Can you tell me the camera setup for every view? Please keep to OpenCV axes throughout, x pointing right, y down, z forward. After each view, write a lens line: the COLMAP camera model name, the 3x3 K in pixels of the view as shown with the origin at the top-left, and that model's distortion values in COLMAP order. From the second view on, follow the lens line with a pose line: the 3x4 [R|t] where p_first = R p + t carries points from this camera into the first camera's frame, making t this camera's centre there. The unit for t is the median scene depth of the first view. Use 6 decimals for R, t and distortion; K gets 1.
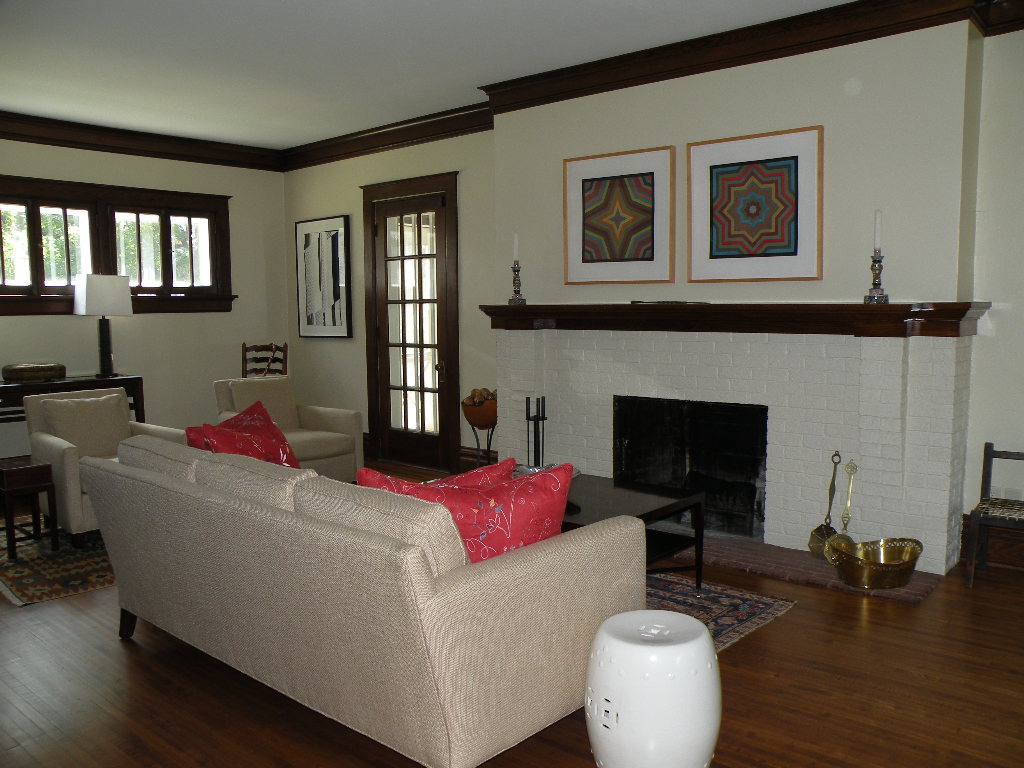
lens RADIAL K [[850.4, 0, 520.1], [0, 850.4, 387.8], [0, 0, 1]] dist [-0.148460, 0.152889]
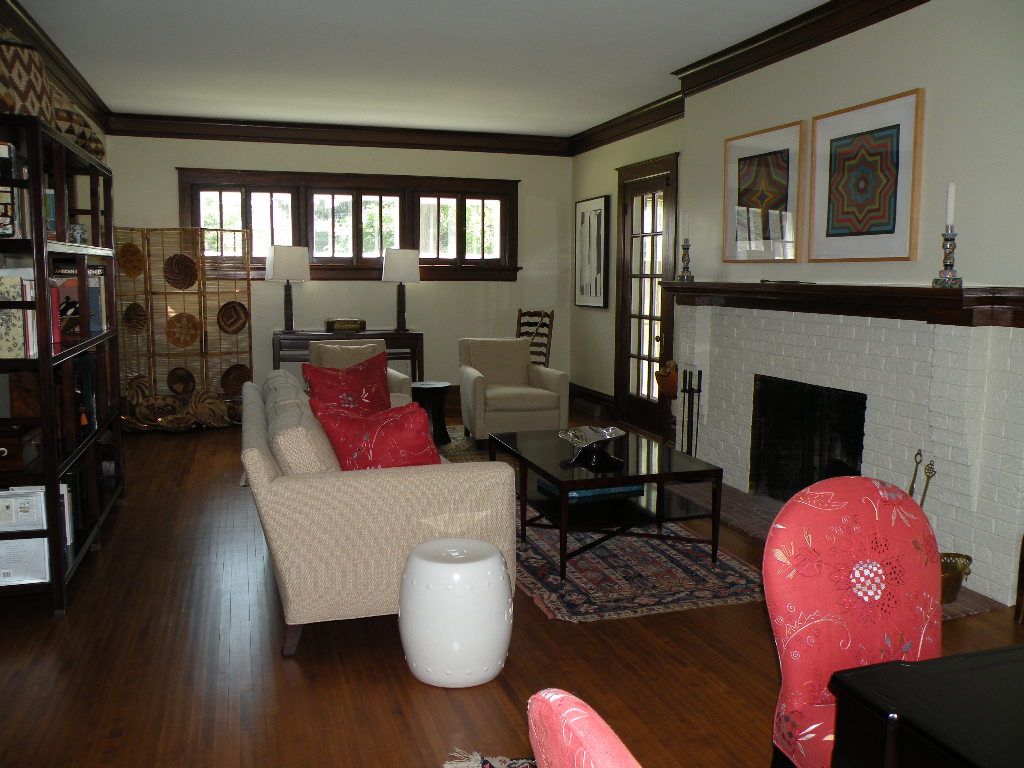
lens RADIAL K [[850.4, 0, 519.7], [0, 850.4, 383.0], [0, 0, 1]] dist [-0.148460, 0.152889]
pose [[0.854773, 0.080687, -0.512692, 0.363805], [-0.067057, 0.996731, 0.045064, -0.006010], [0.514652, -0.004140, 0.857389, 0.004354]]
